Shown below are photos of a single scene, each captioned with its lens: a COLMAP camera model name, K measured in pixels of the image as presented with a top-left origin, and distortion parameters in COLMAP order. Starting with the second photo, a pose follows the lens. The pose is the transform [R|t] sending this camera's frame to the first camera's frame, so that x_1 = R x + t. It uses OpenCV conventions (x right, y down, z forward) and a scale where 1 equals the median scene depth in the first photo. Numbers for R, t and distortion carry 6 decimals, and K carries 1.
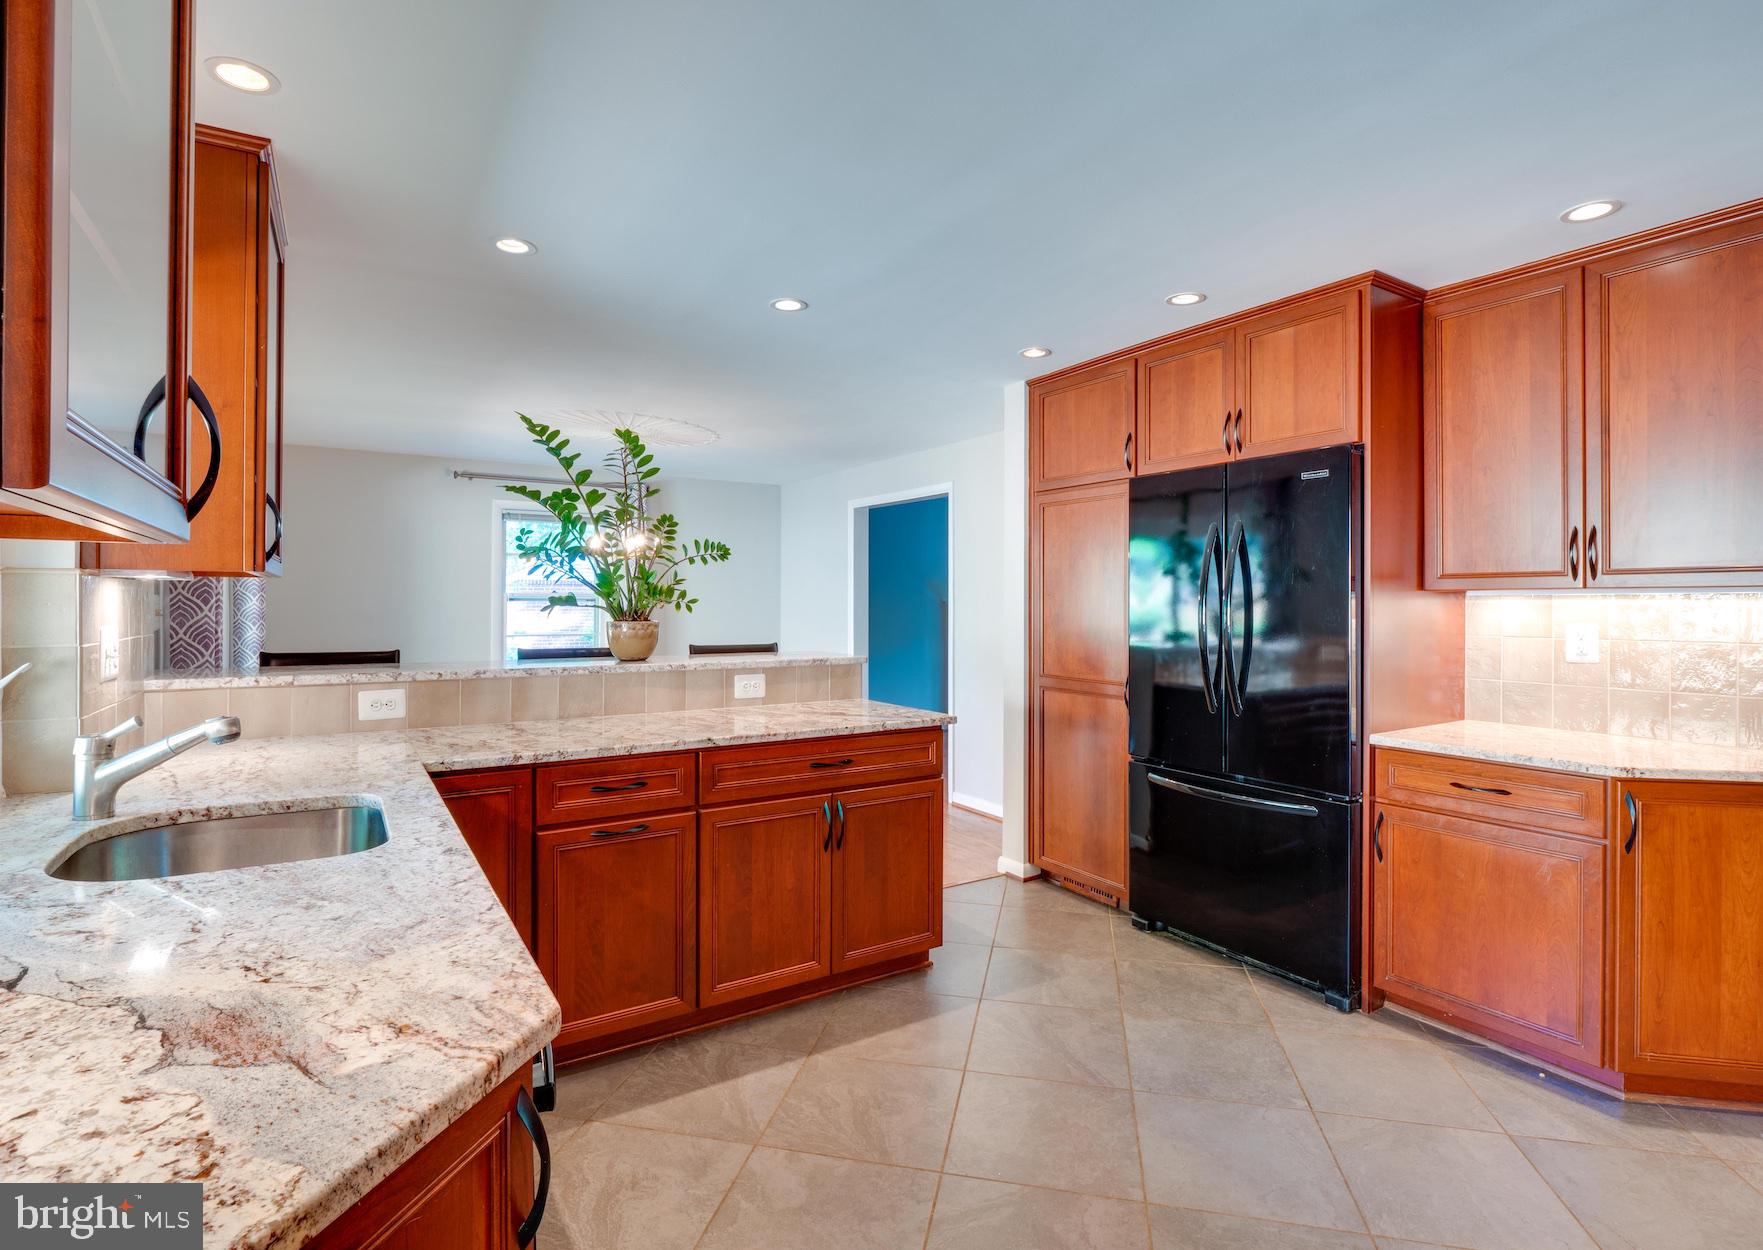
lens RADIAL K [[861.1, 0, 882.7], [0, 861.1, 600.3], [0, 0, 1]] dist [0.000016, -0.011156]
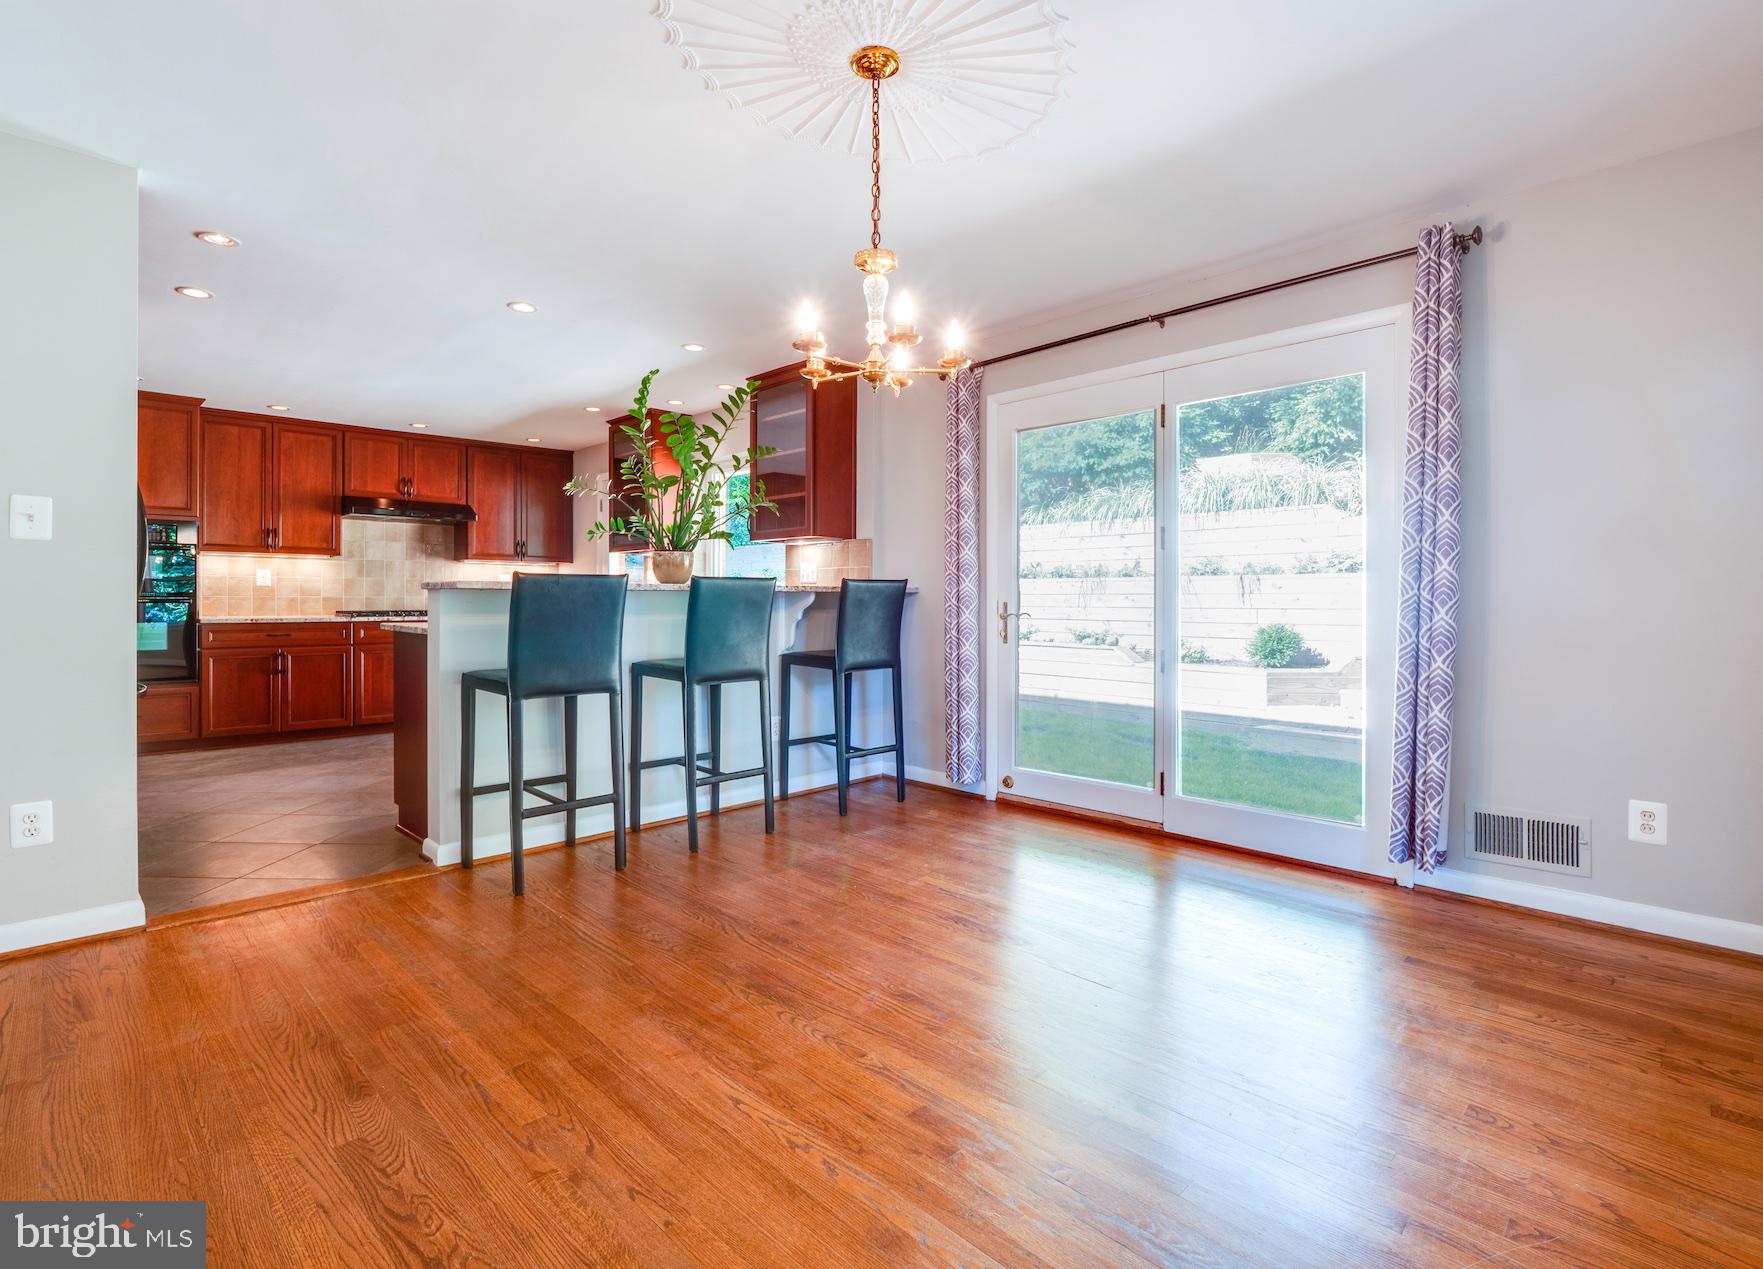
lens RADIAL K [[845.2, 0, 844.0], [0, 845.2, 604.6], [0, 0, 1]] dist [-0.014796, -0.000292]
pose [[-0.987216, -0.010238, -0.159061, -0.309610], [-0.010712, 0.999940, 0.002124, 0.076236], [0.159030, 0.003800, -0.987266, 1.845172]]
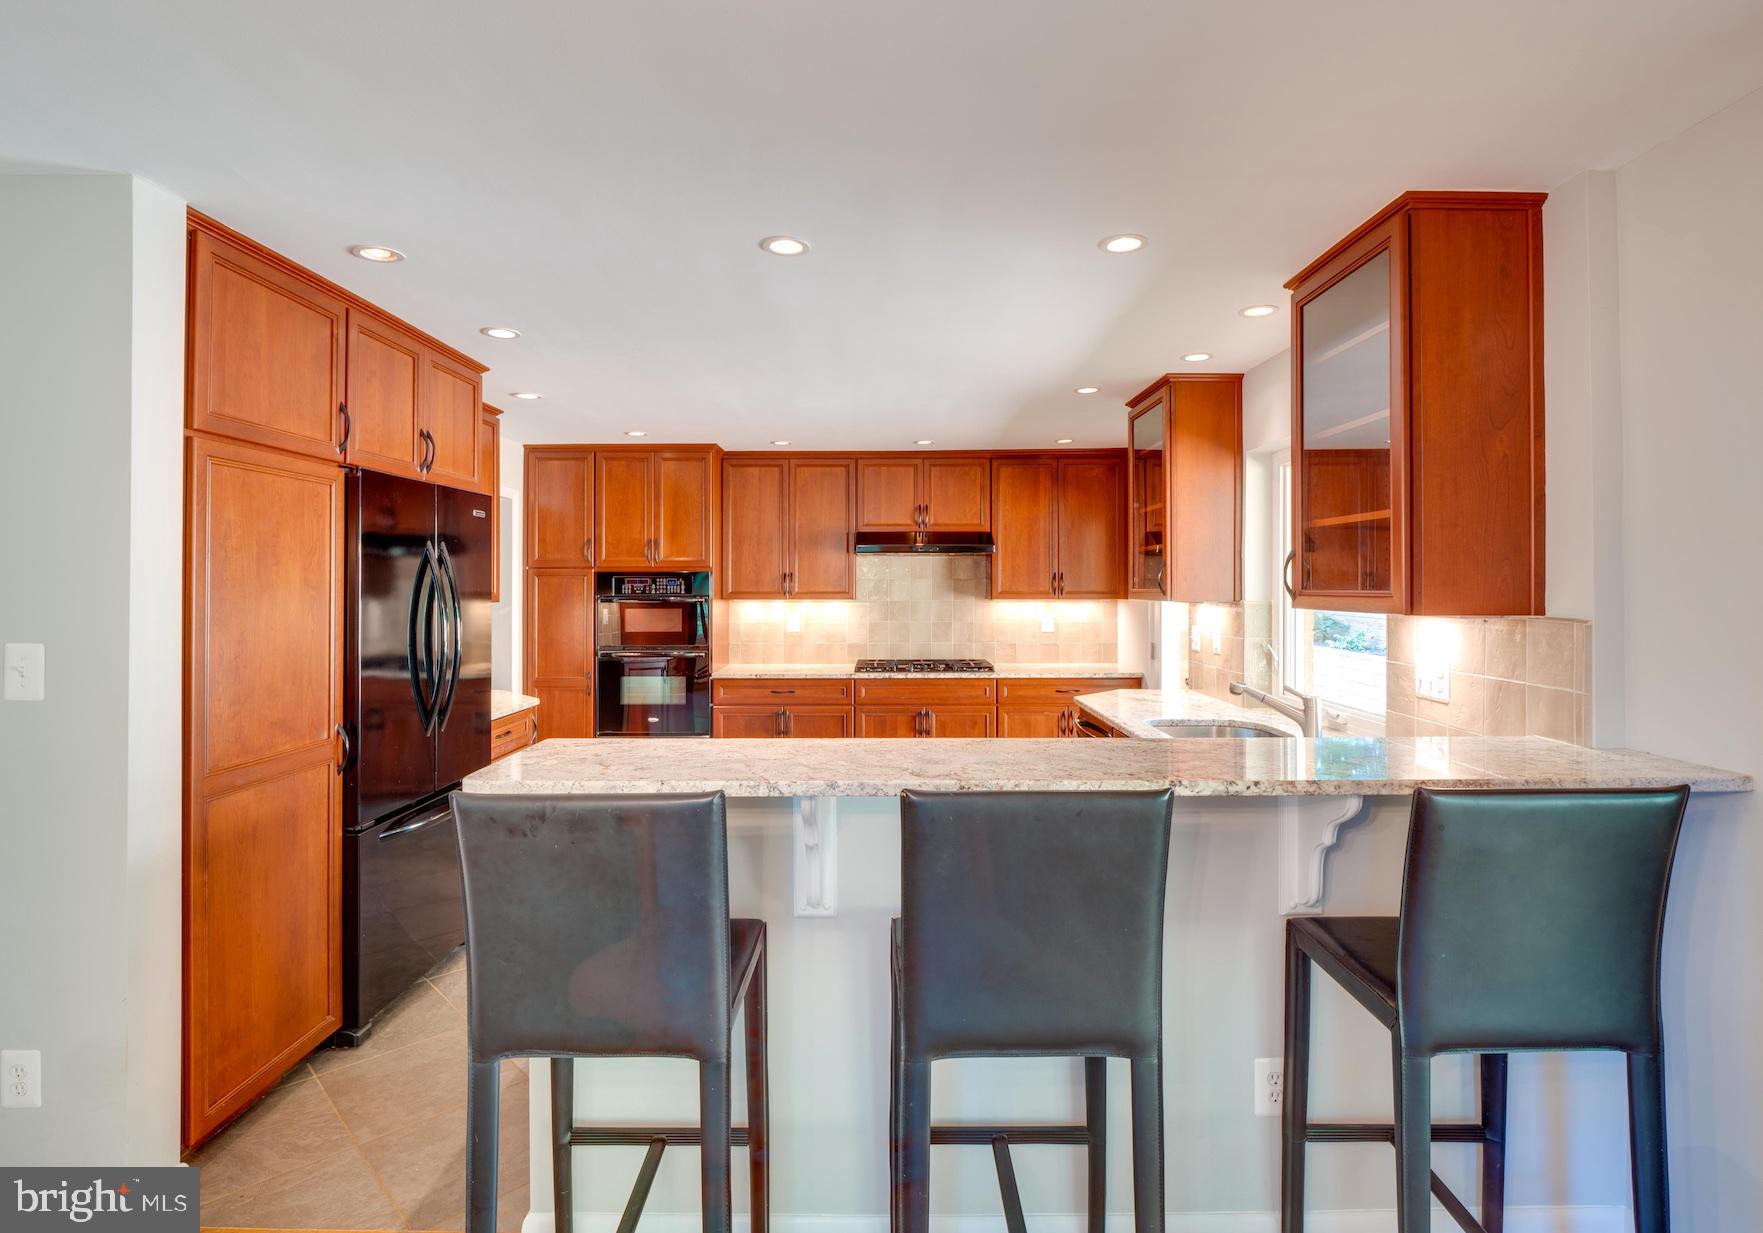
lens RADIAL K [[874.3, 0, 881.7], [0, 874.3, 582.0], [0, 0, 1]] dist [-0.014734, -0.000981]
pose [[-0.832421, -0.000749, 0.554143, -0.482297], [-0.005124, 0.999967, -0.006346, -0.032788], [-0.554120, -0.008122, -0.832397, 1.259340]]
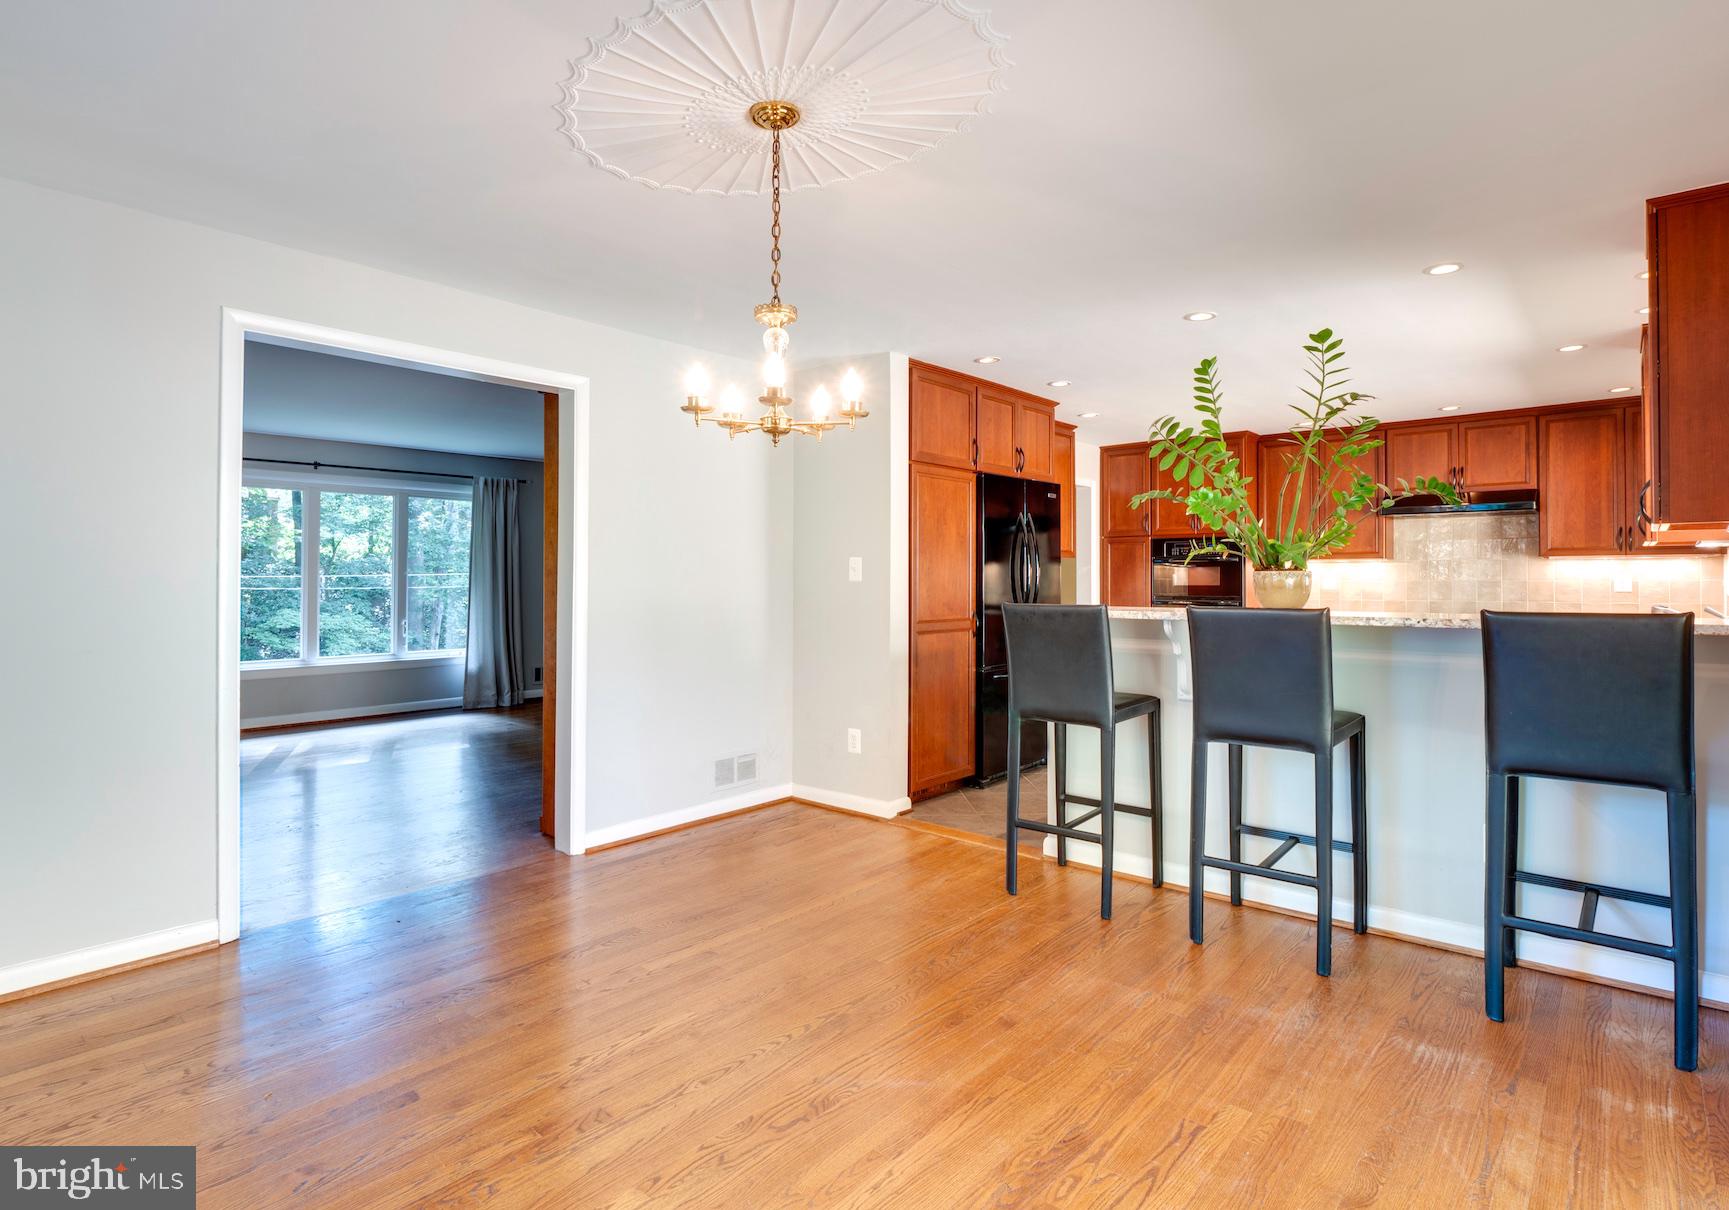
lens RADIAL K [[857.4, 0, 864.7], [0, 857.4, 571.2], [0, 0, 1]] dist [-0.014734, -0.000981]
pose [[-0.267383, 0.001471, 0.963589, -0.925978], [-0.004315, 0.999987, -0.002724, 0.023904], [-0.963581, -0.004887, -0.267373, 1.420018]]
